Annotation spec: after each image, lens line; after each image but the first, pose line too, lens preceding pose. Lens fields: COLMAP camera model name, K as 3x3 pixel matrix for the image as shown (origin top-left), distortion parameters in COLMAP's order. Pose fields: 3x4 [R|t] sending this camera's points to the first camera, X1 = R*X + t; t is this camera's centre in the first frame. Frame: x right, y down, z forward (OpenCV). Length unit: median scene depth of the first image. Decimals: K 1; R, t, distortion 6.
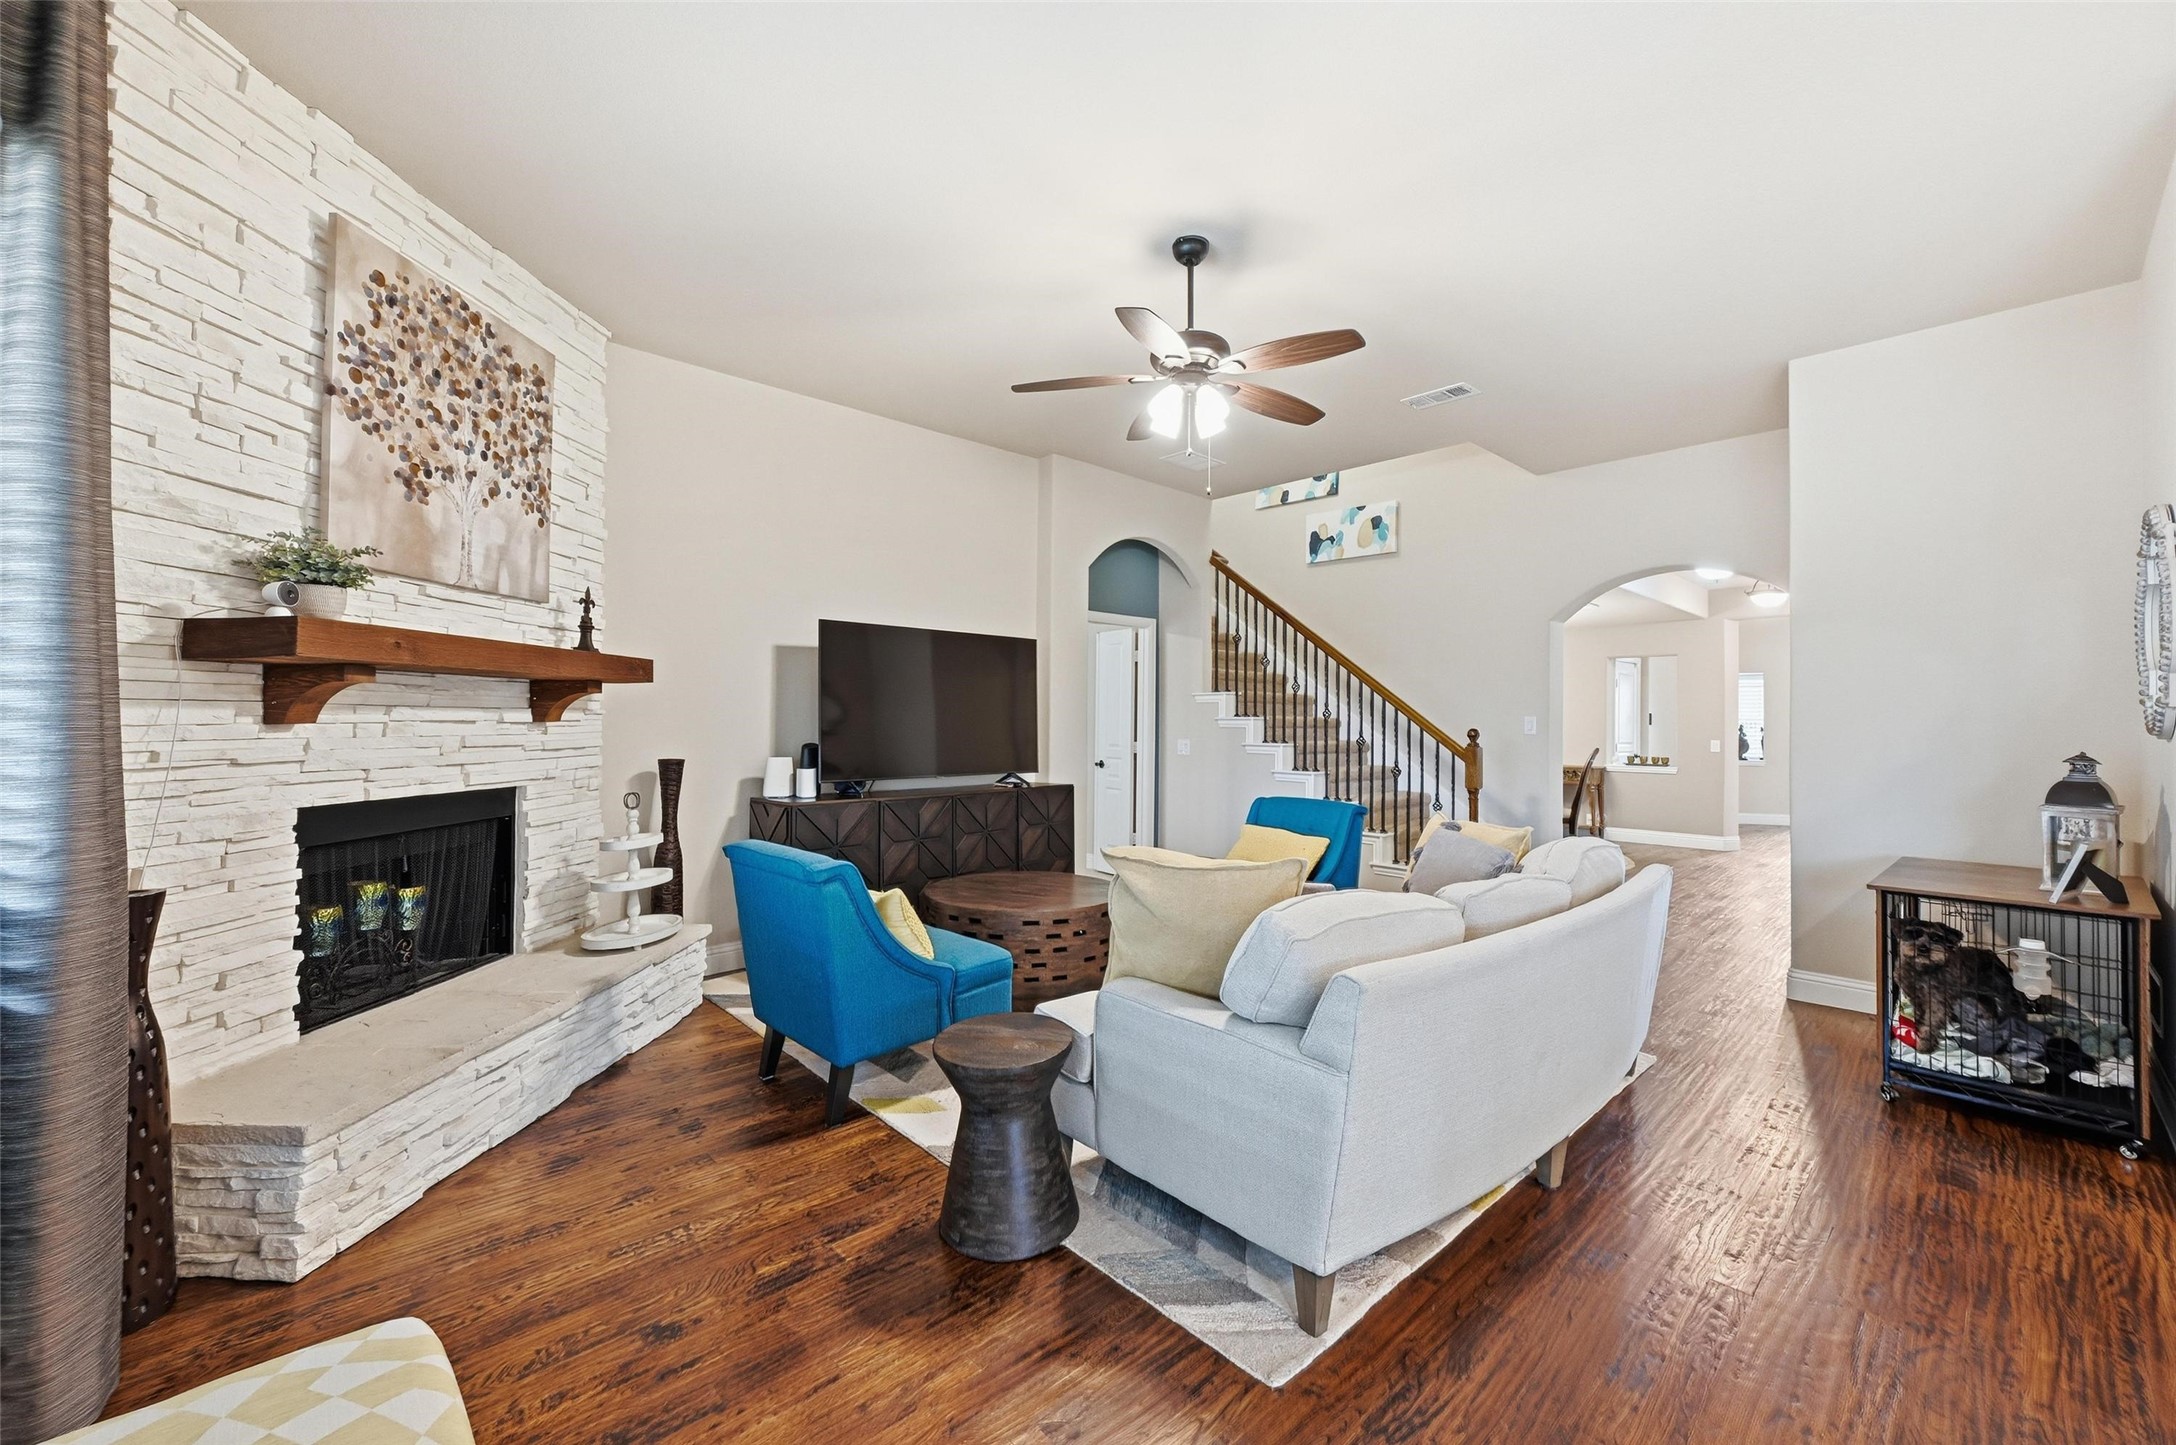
lens RADIAL K [[866.5, 0, 1097.1], [0, 866.5, 710.7], [0, 0, 1]] dist [-0.001358, 0.001012]
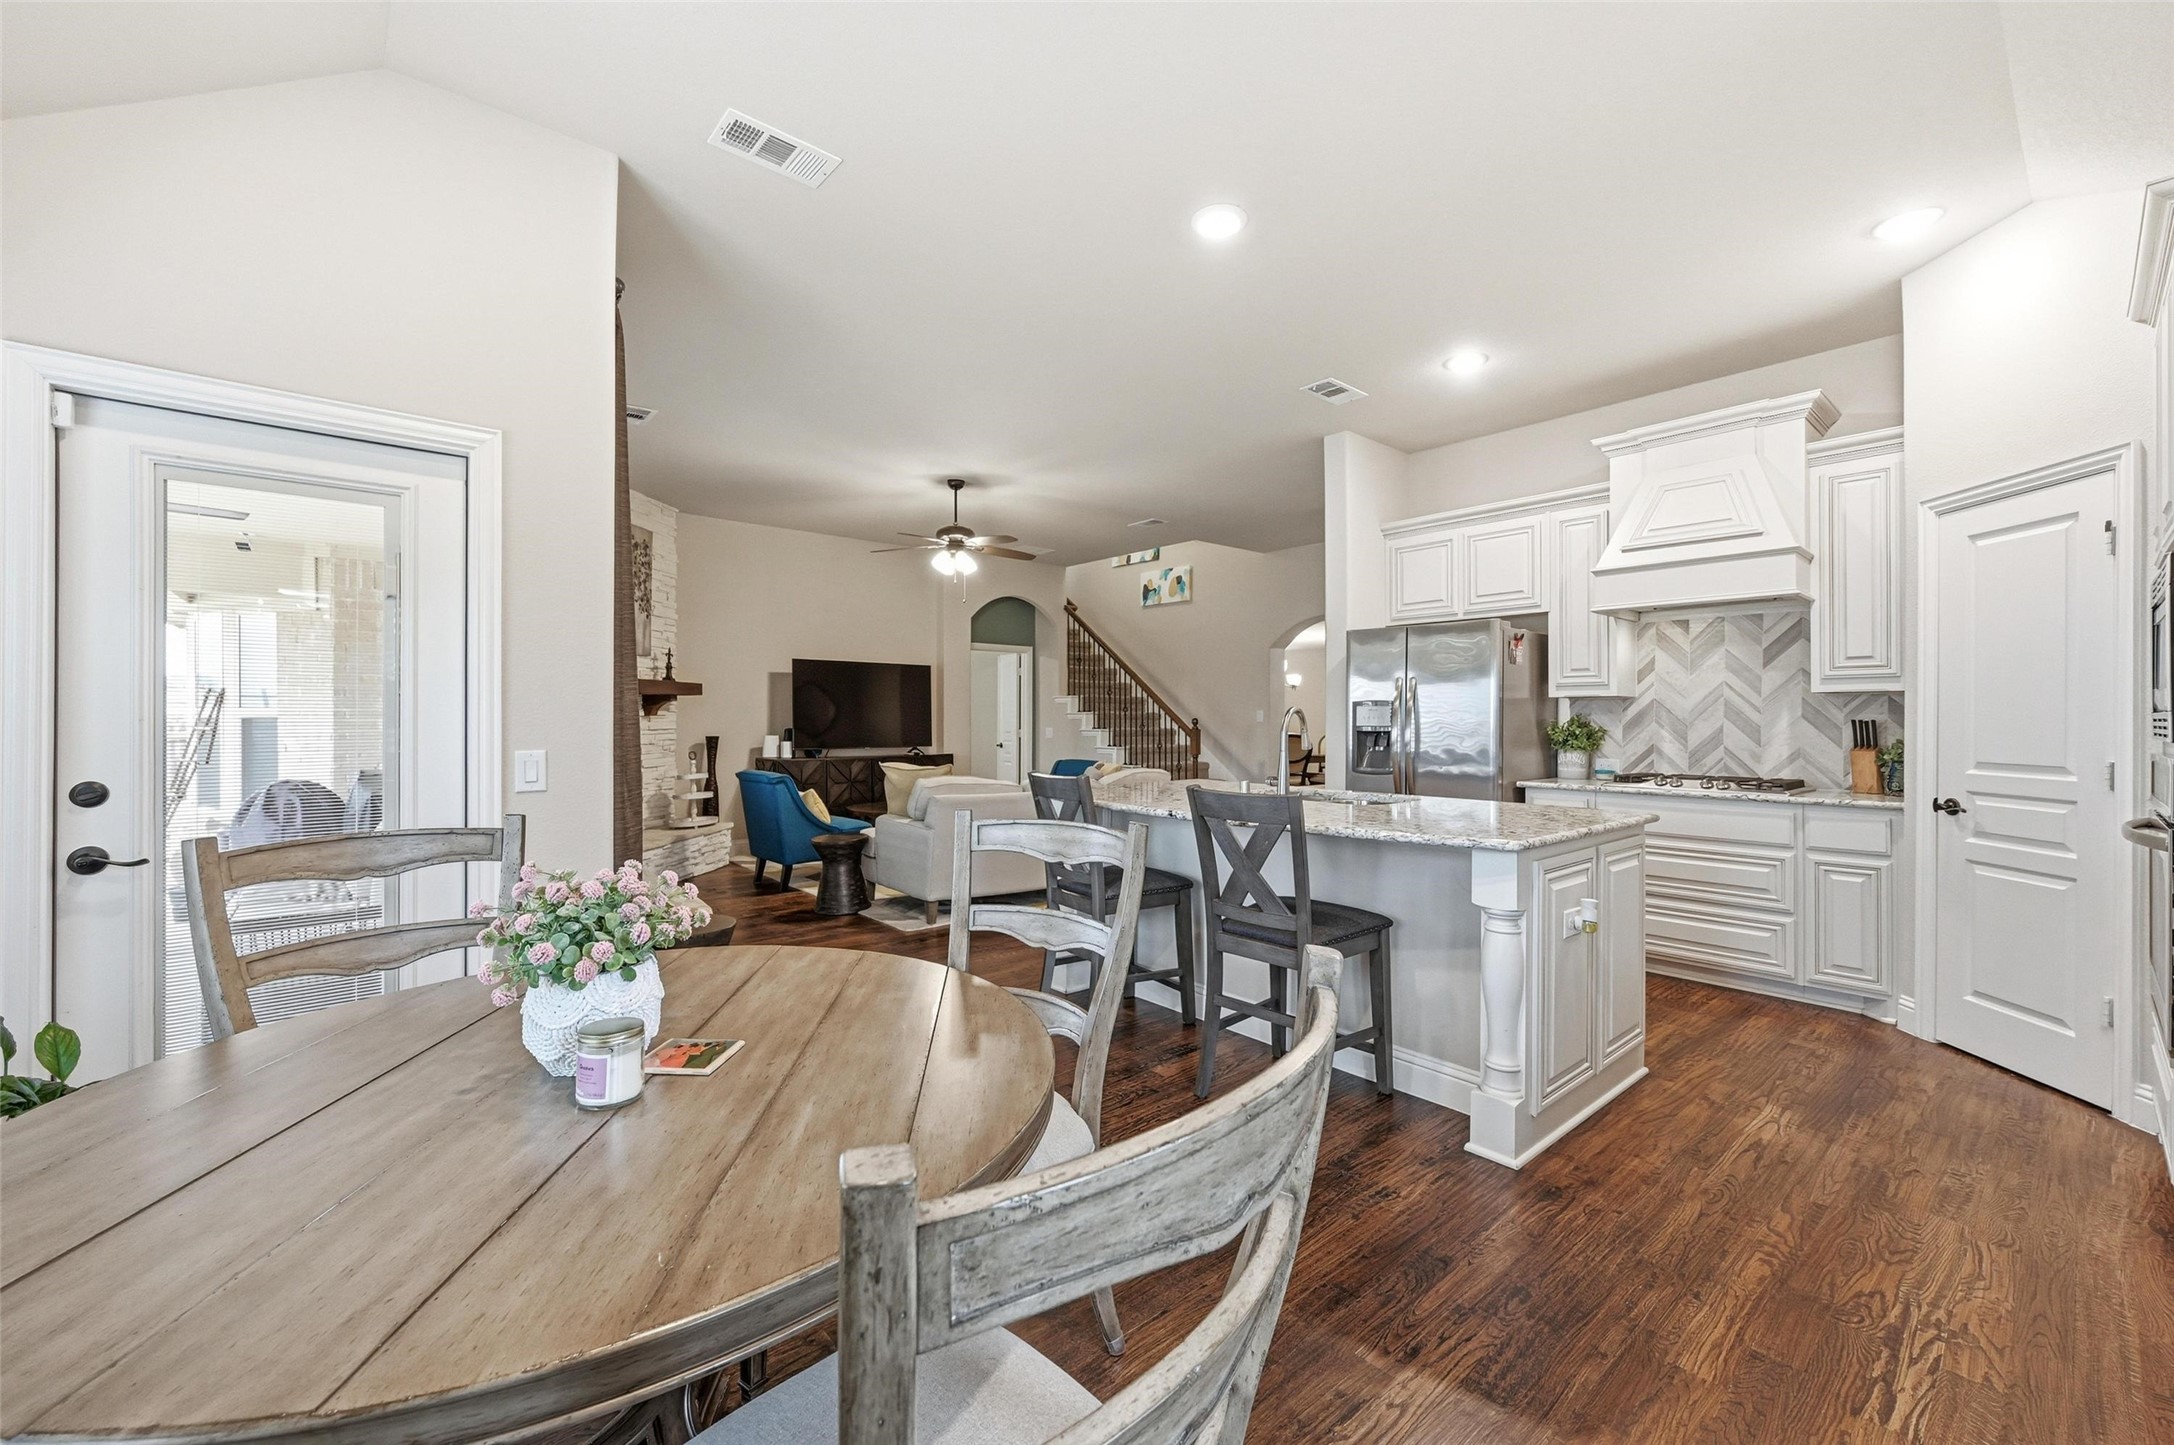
lens RADIAL K [[855.9, 0, 1090.9], [0, 855.9, 713.1], [0, 0, 1]] dist [-0.000137, 0.000218]
pose [[0.998910, -0.007380, -0.046099, 0.528162], [0.007522, 0.999968, 0.002892, 0.009723], [0.046076, -0.003236, 0.998933, -1.039599]]
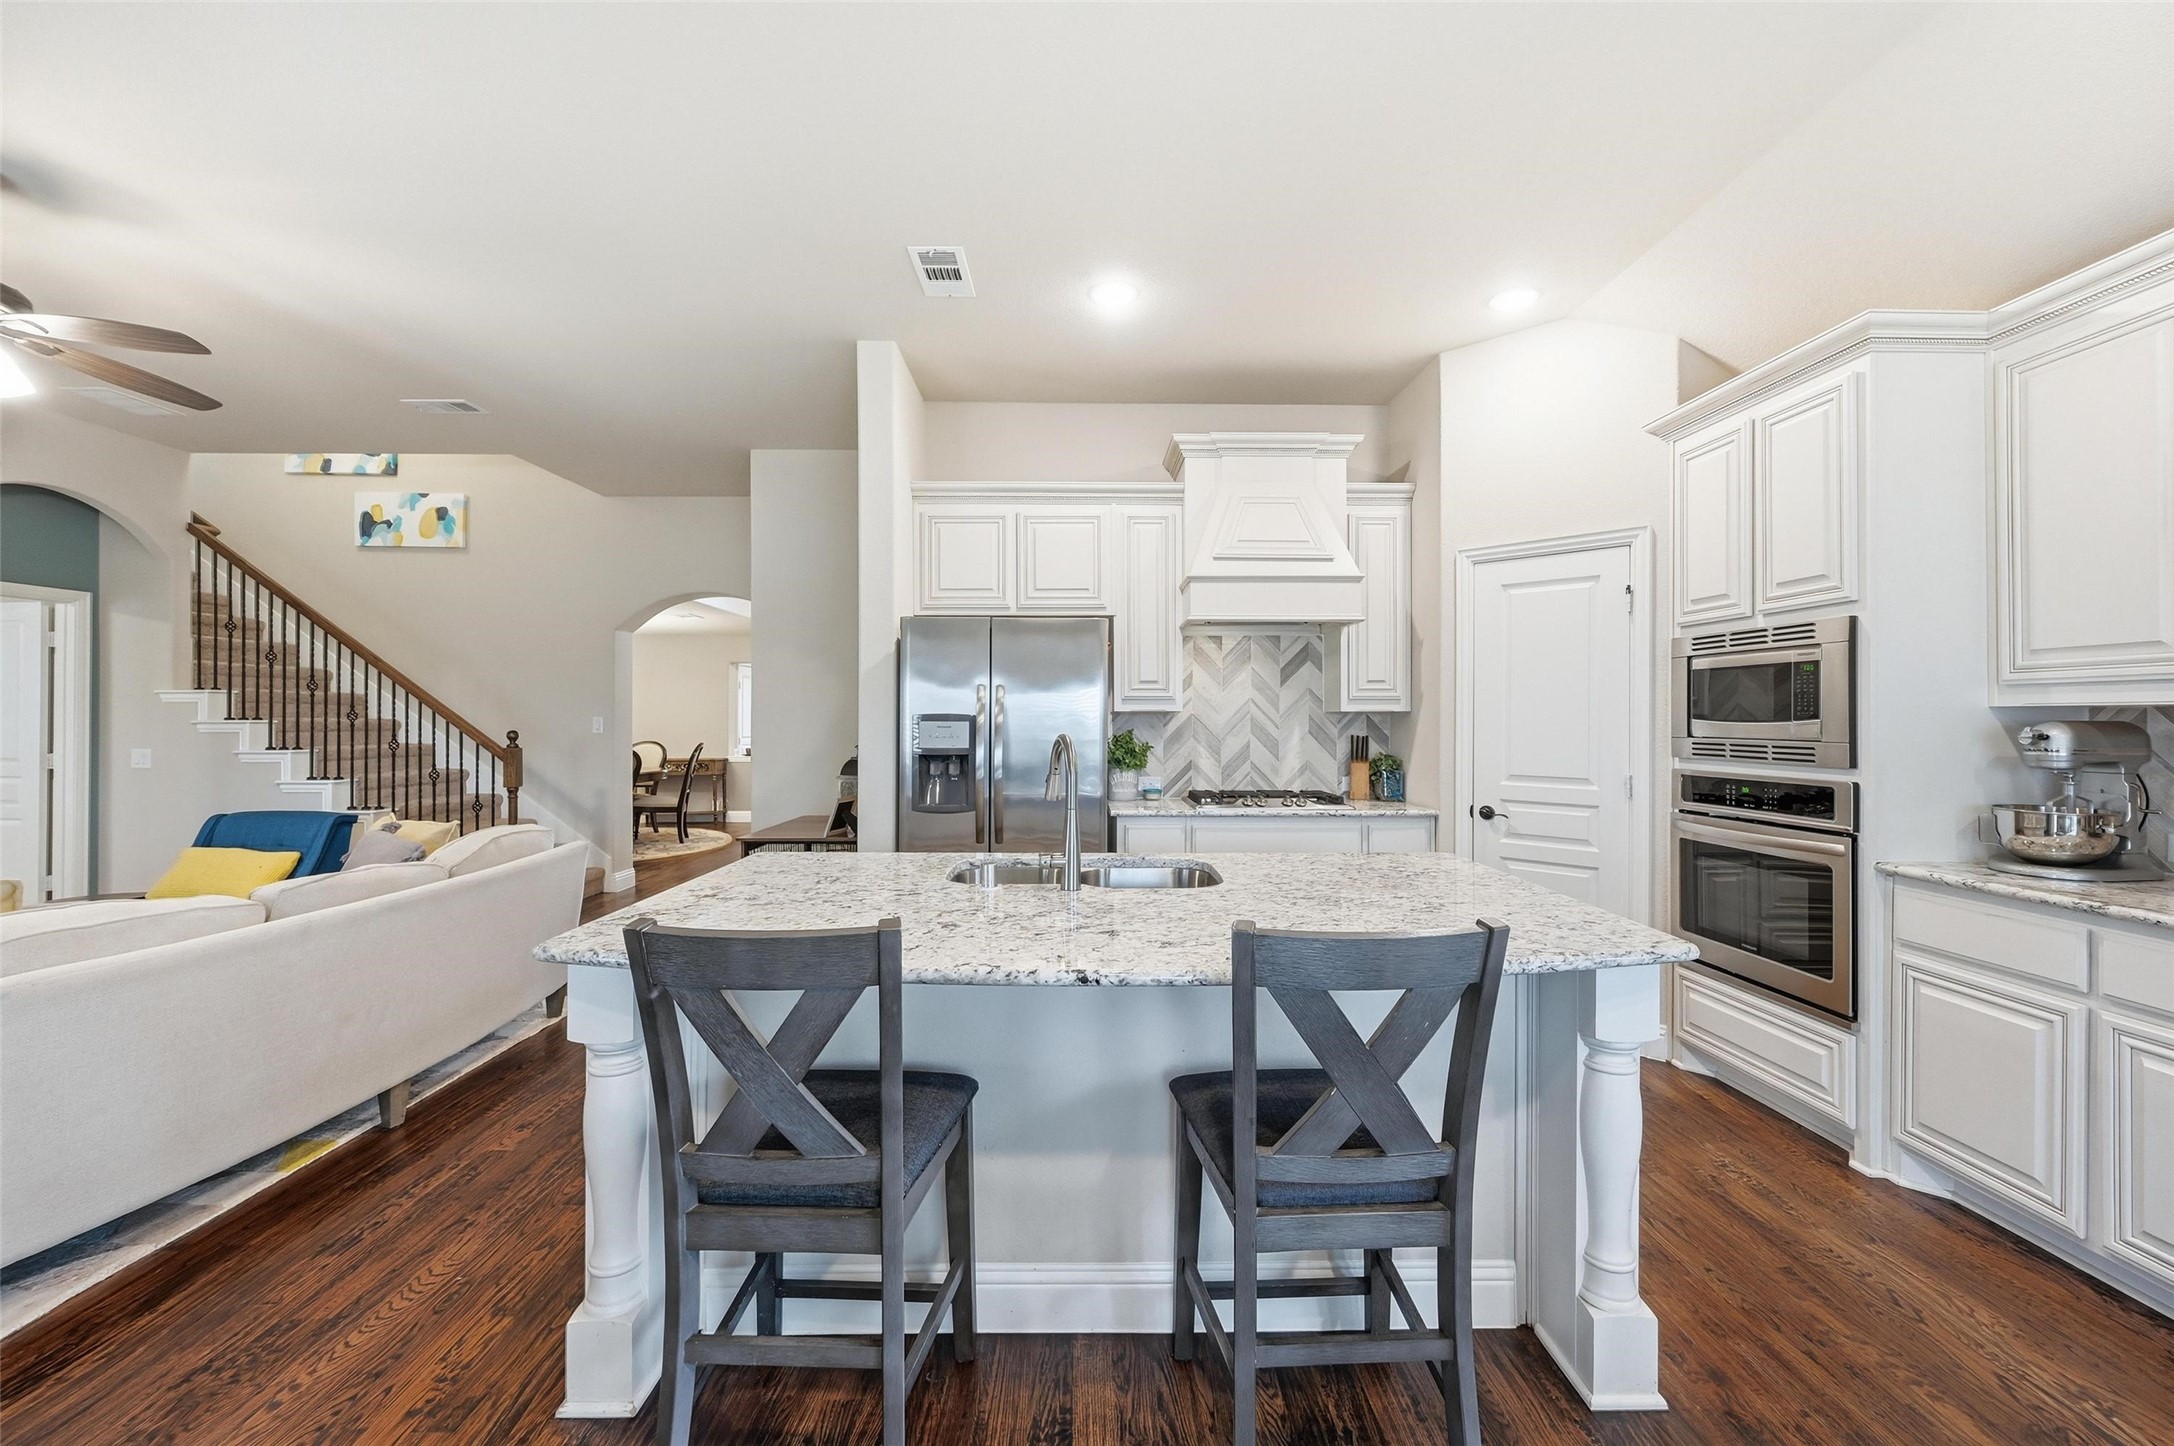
lens RADIAL K [[863.1, 0, 1089.1], [0, 863.1, 712.2], [0, 0, 1]] dist [-0.001118, -0.000240]
pose [[0.675788, -0.004972, 0.737080, 0.230685], [-0.001776, 0.999963, 0.008373, -0.018847], [-0.737094, -0.006967, 0.675754, -0.367013]]
